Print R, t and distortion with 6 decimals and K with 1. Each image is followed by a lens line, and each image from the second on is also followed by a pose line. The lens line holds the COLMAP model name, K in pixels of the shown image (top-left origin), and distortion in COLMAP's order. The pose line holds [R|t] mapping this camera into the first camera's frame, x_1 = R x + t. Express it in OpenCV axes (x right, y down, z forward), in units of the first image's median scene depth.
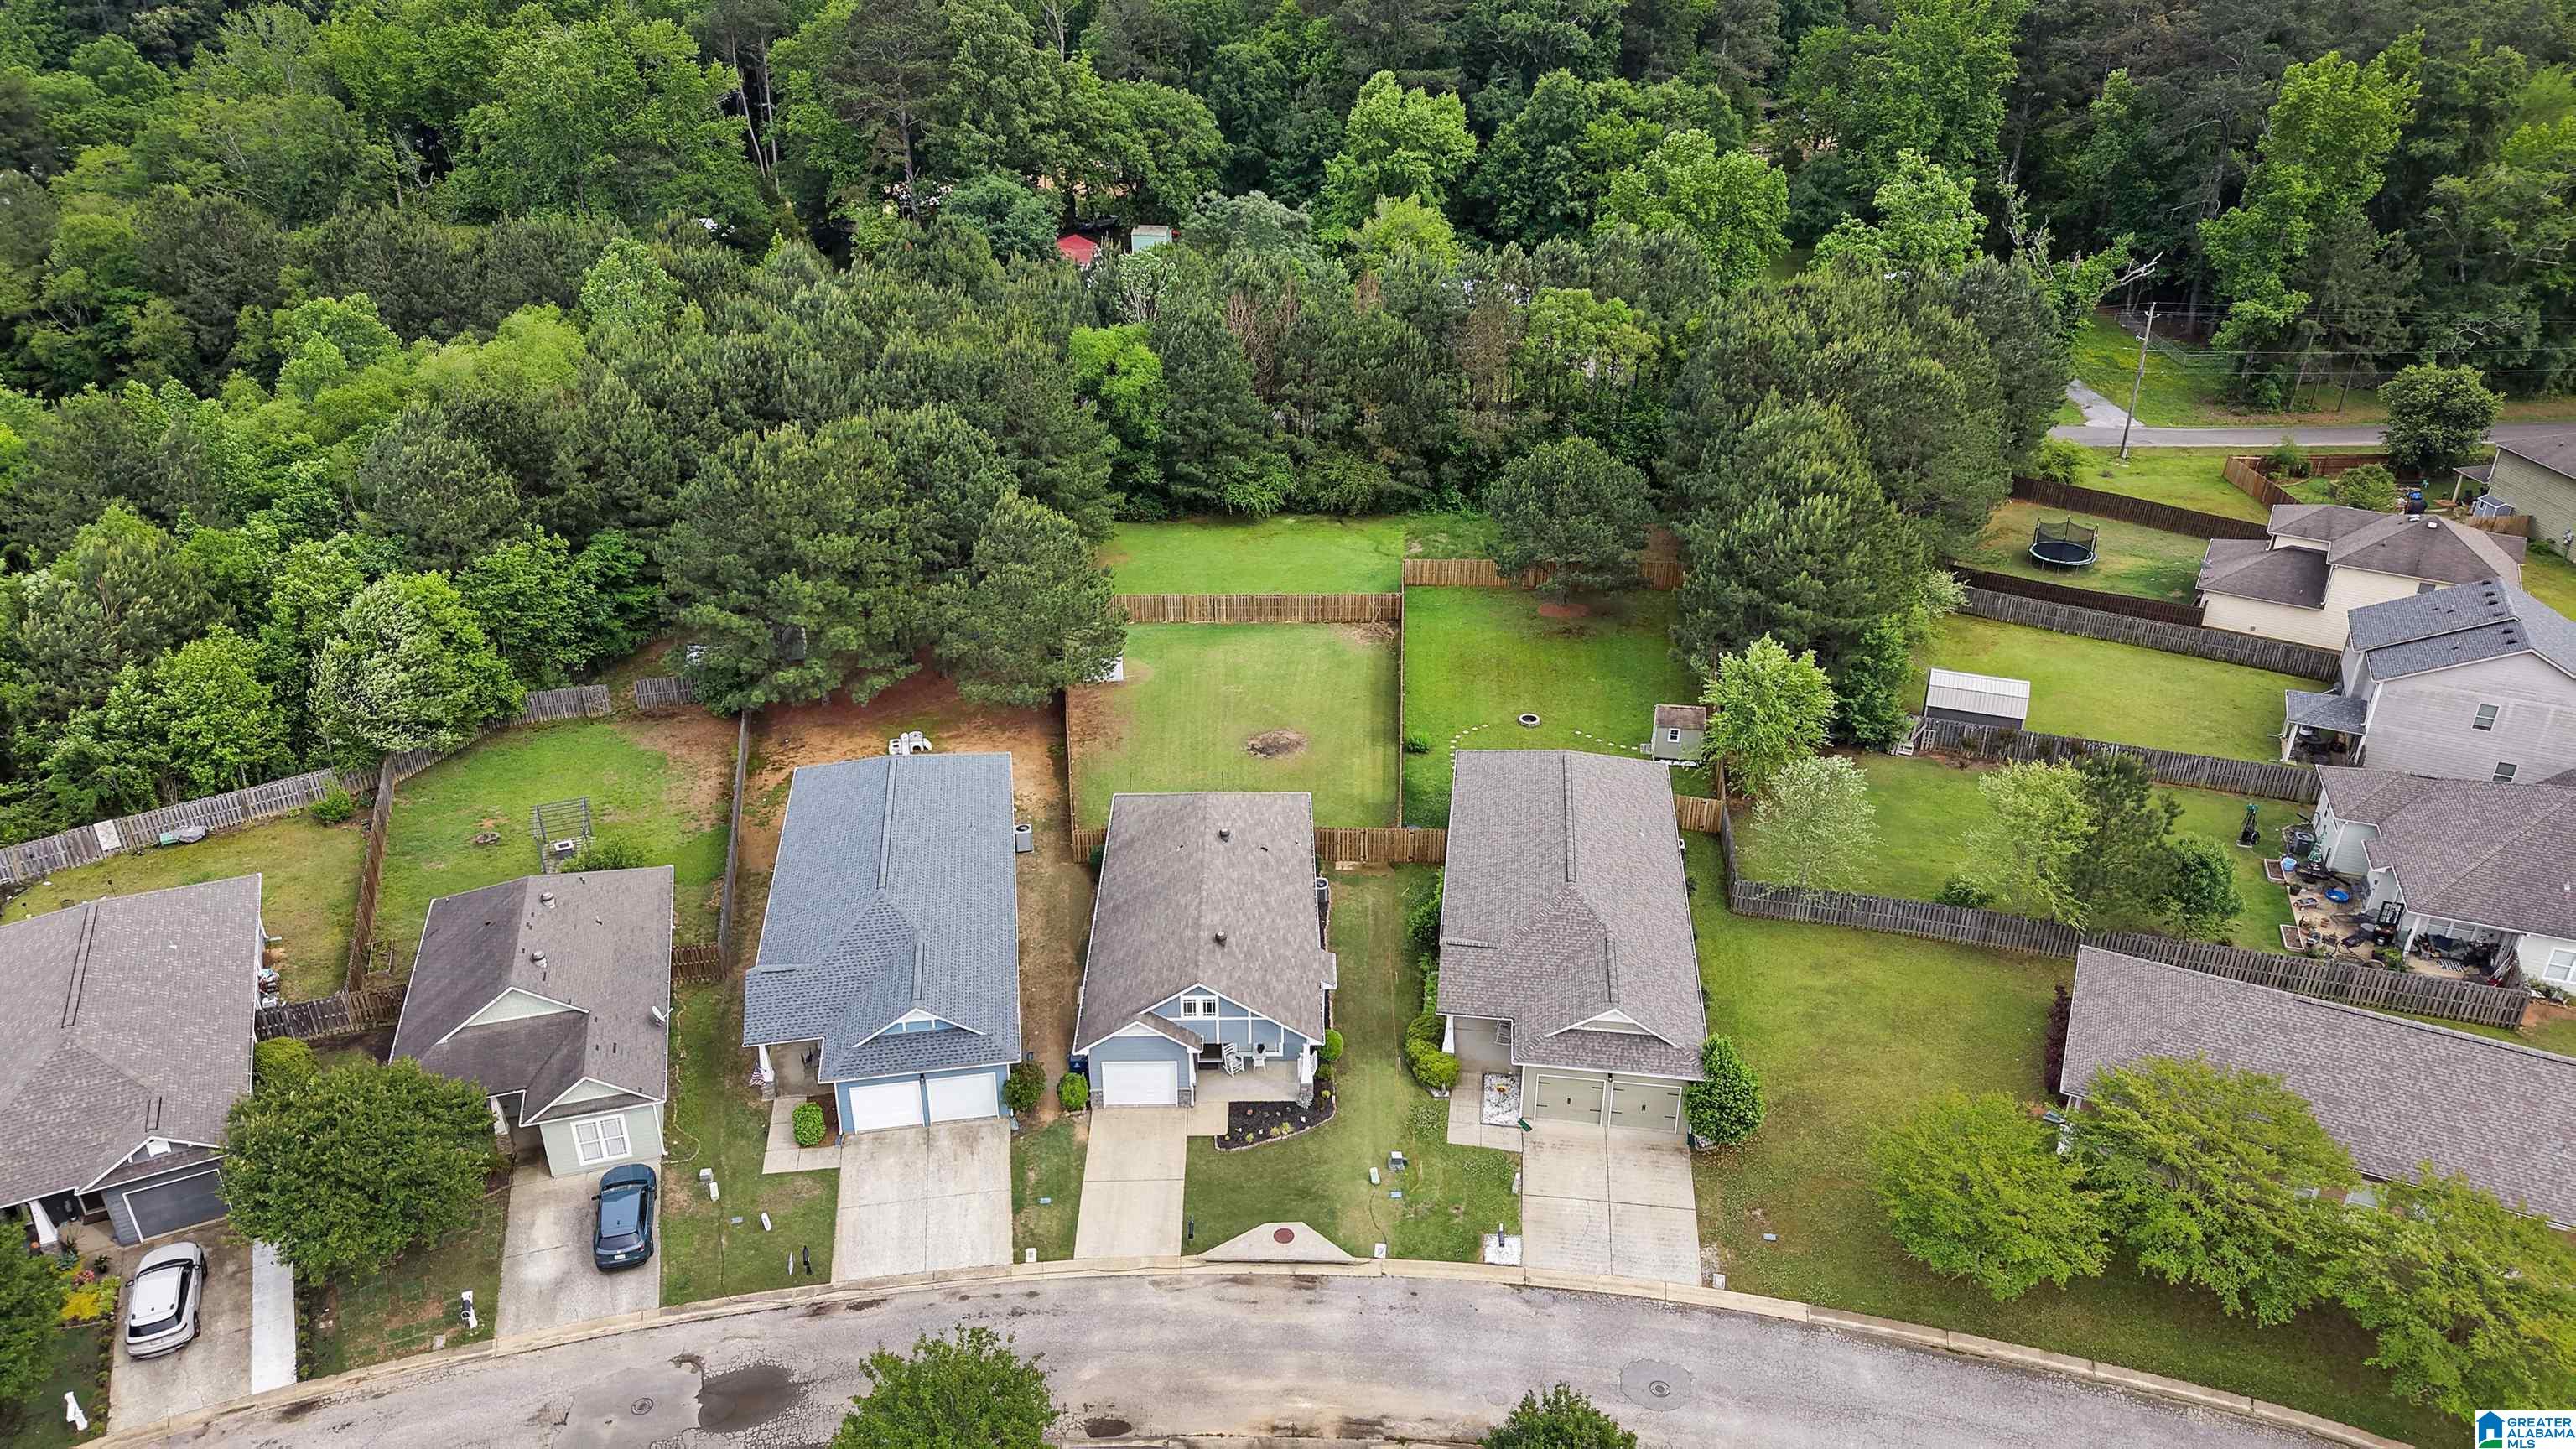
lens RADIAL K [[1732.5, 0, 1288.0], [0, 1732.5, 724.5], [0, 0, 1]] dist [0.015571, -0.009534]
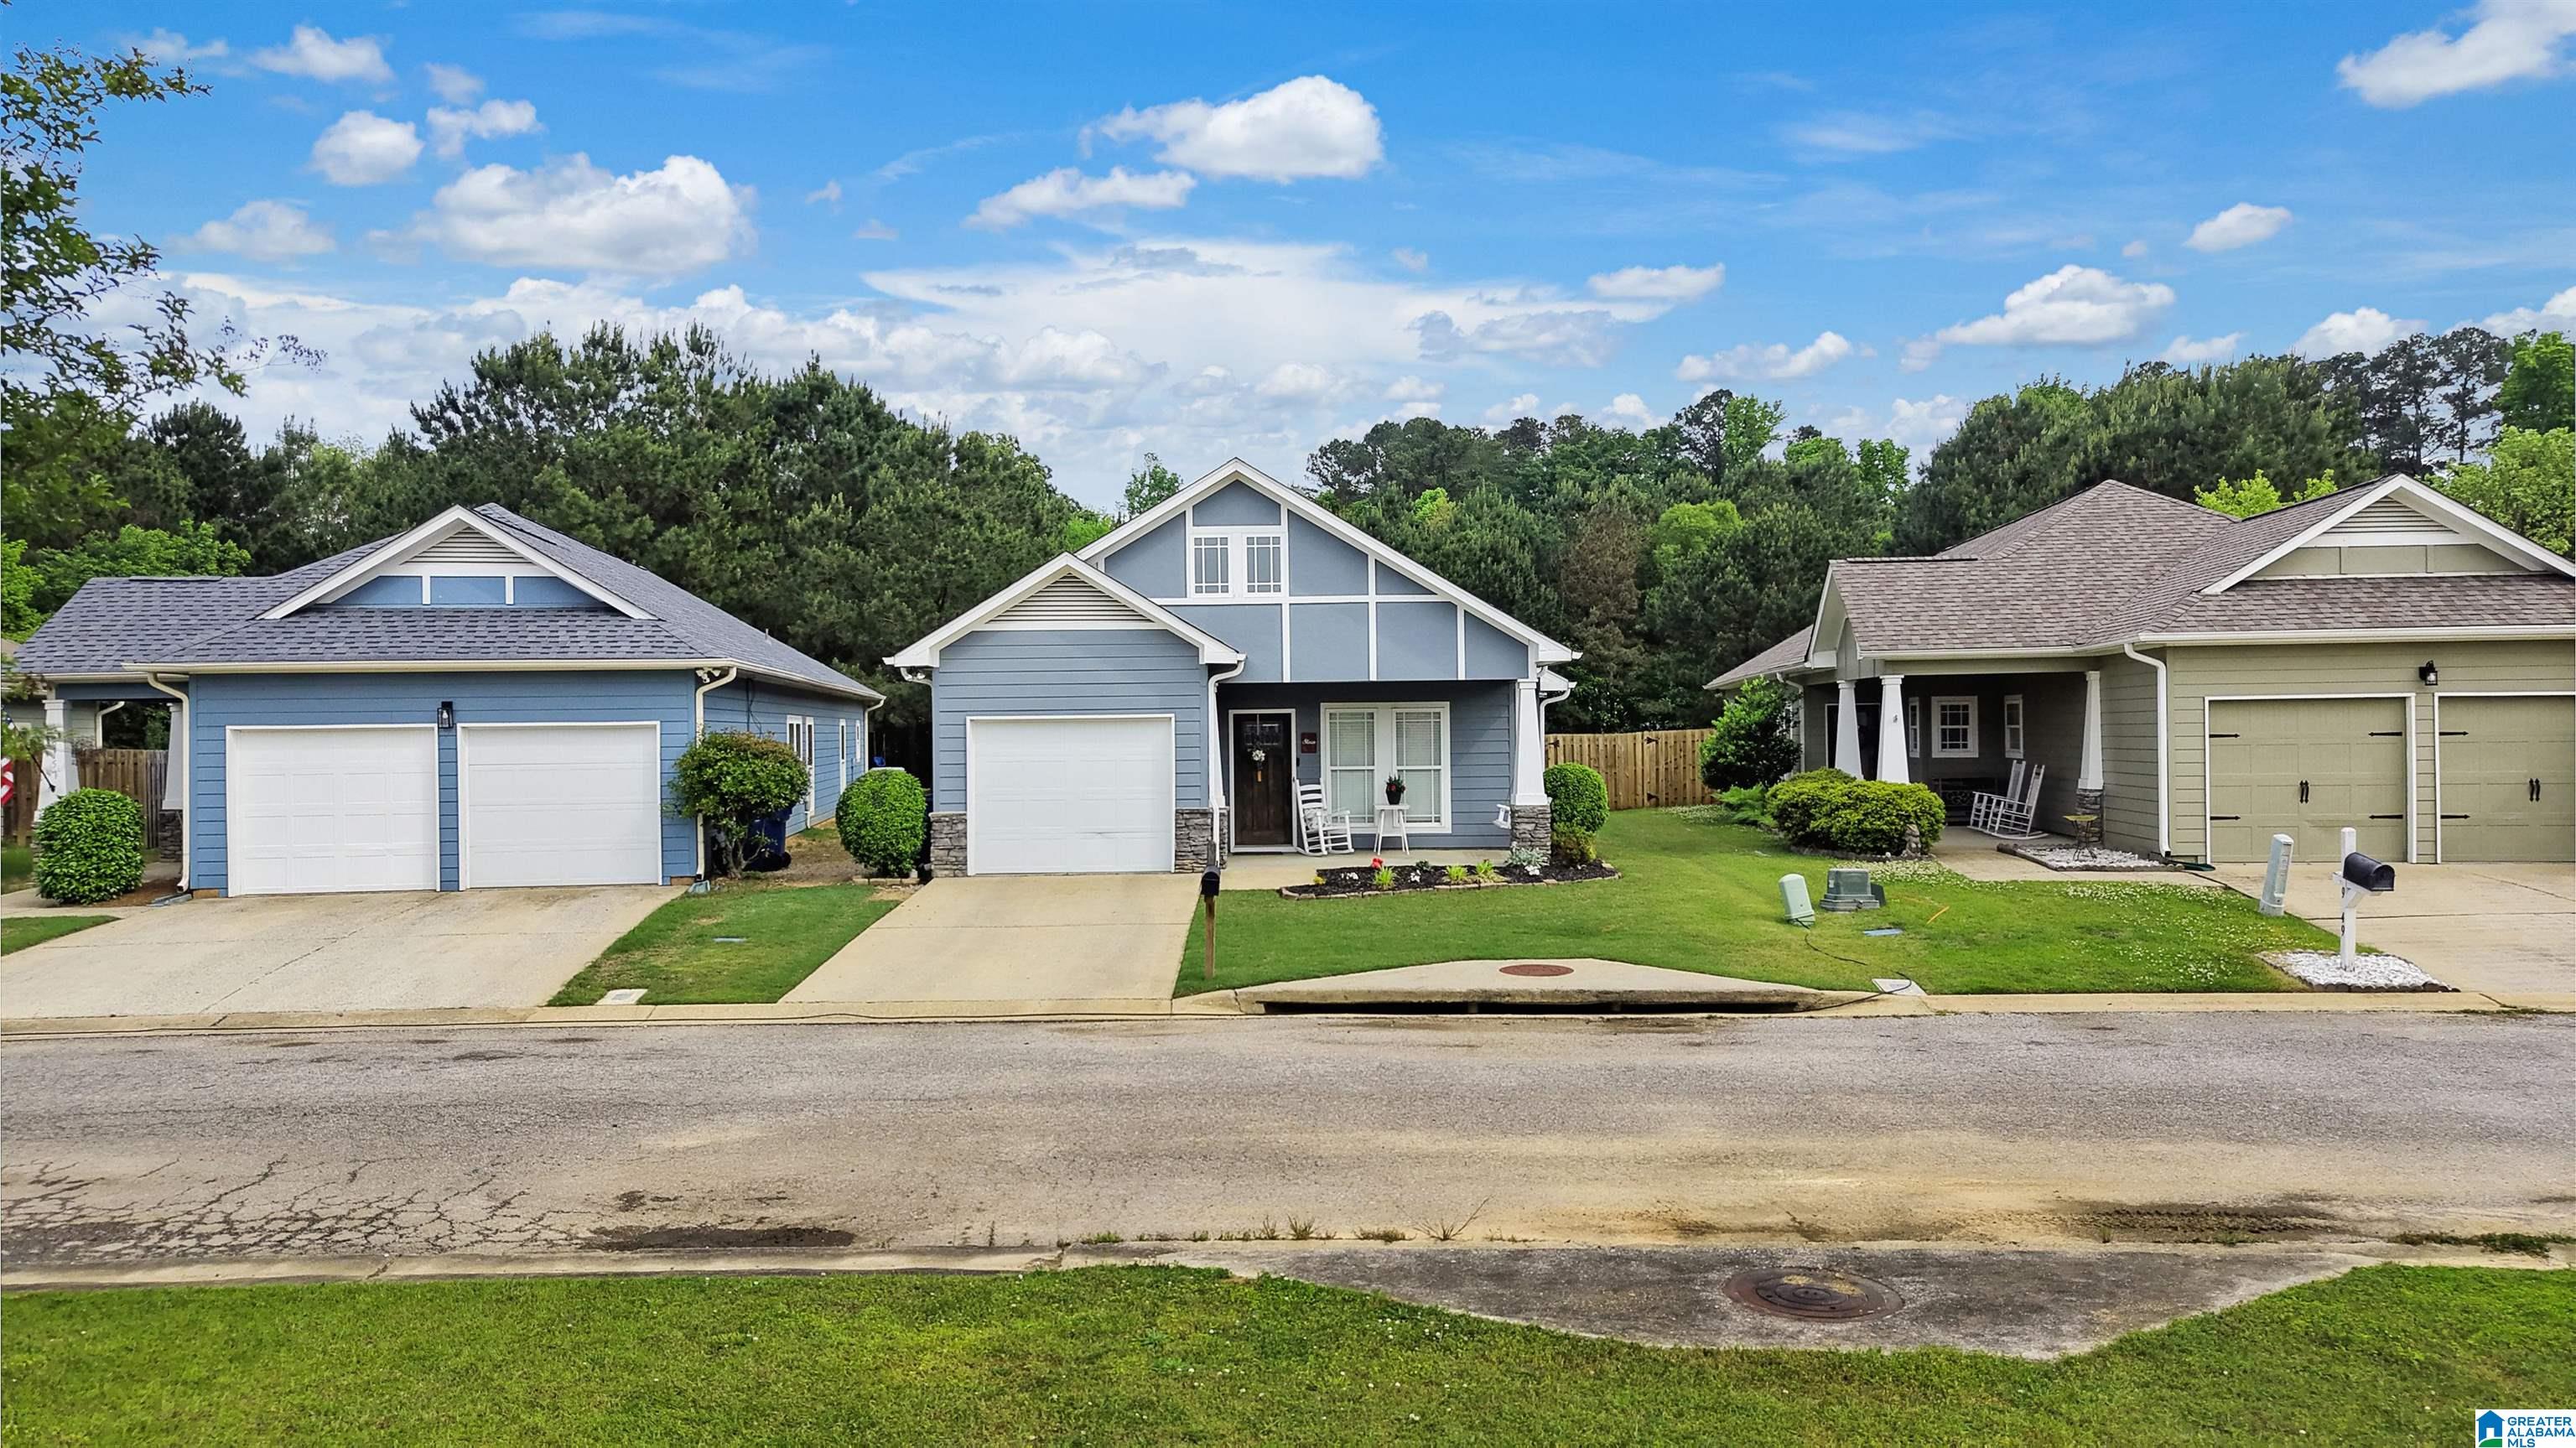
lens RADIAL K [[1732.4, 0, 1288.0], [0, 1732.4, 724.0], [0, 0, 1]] dist [0.015571, -0.009534]
pose [[0.999727, -0.021874, -0.008222, -0.026727], [0.015762, 0.890961, -0.453807, 0.258658], [0.017252, 0.453553, 0.891062, 0.486657]]
